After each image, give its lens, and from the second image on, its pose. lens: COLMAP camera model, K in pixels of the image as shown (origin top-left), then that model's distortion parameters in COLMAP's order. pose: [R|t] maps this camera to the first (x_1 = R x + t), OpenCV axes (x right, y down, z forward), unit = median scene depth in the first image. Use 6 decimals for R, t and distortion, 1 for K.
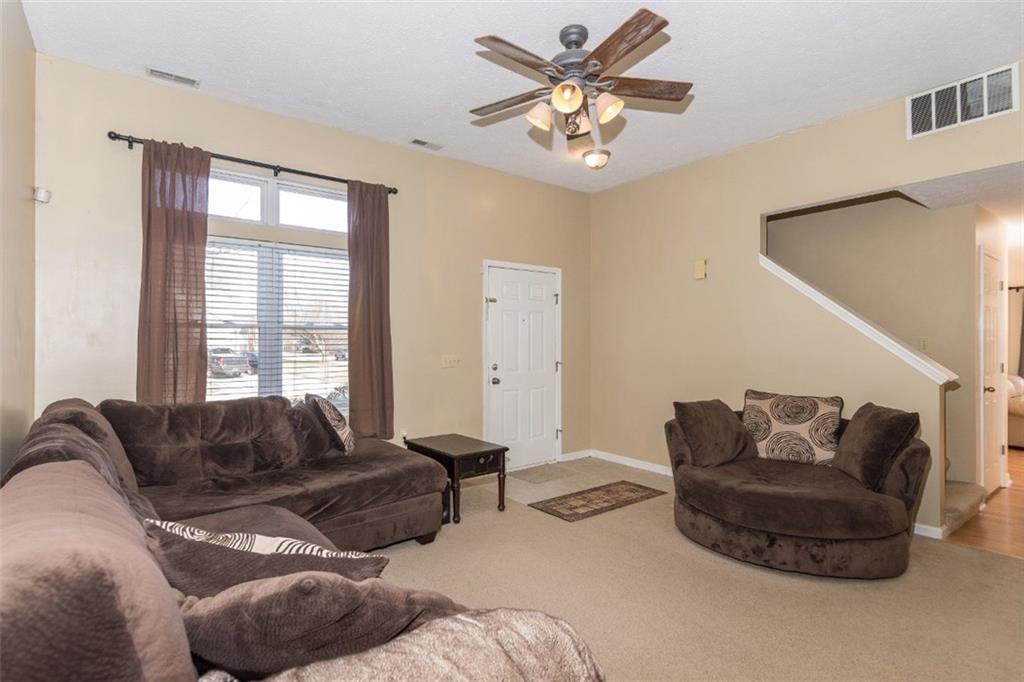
lens RADIAL K [[516.8, 0, 510.0], [0, 516.8, 341.2], [0, 0, 1]] dist [0.023465, 0.000109]
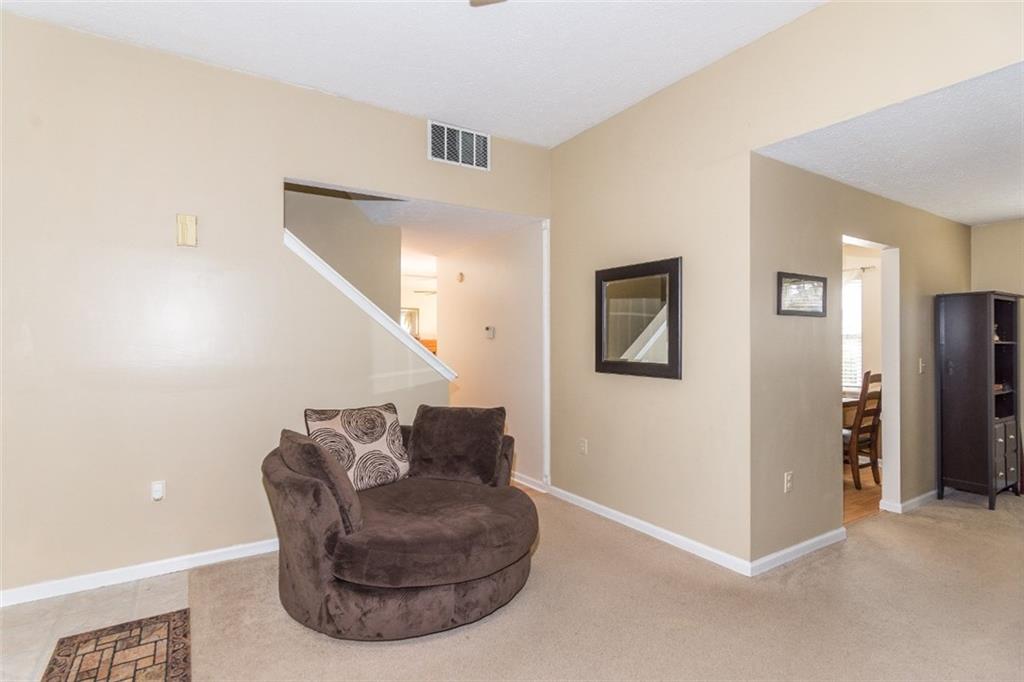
lens RADIAL K [[516.8, 0, 513.2], [0, 516.8, 335.3], [0, 0, 1]] dist [0.023465, 0.000109]
pose [[0.095051, -0.002773, 0.995469, -0.414332], [-0.013787, 0.999897, 0.004102, -0.033632], [-0.995377, -0.014114, 0.095003, 1.000382]]
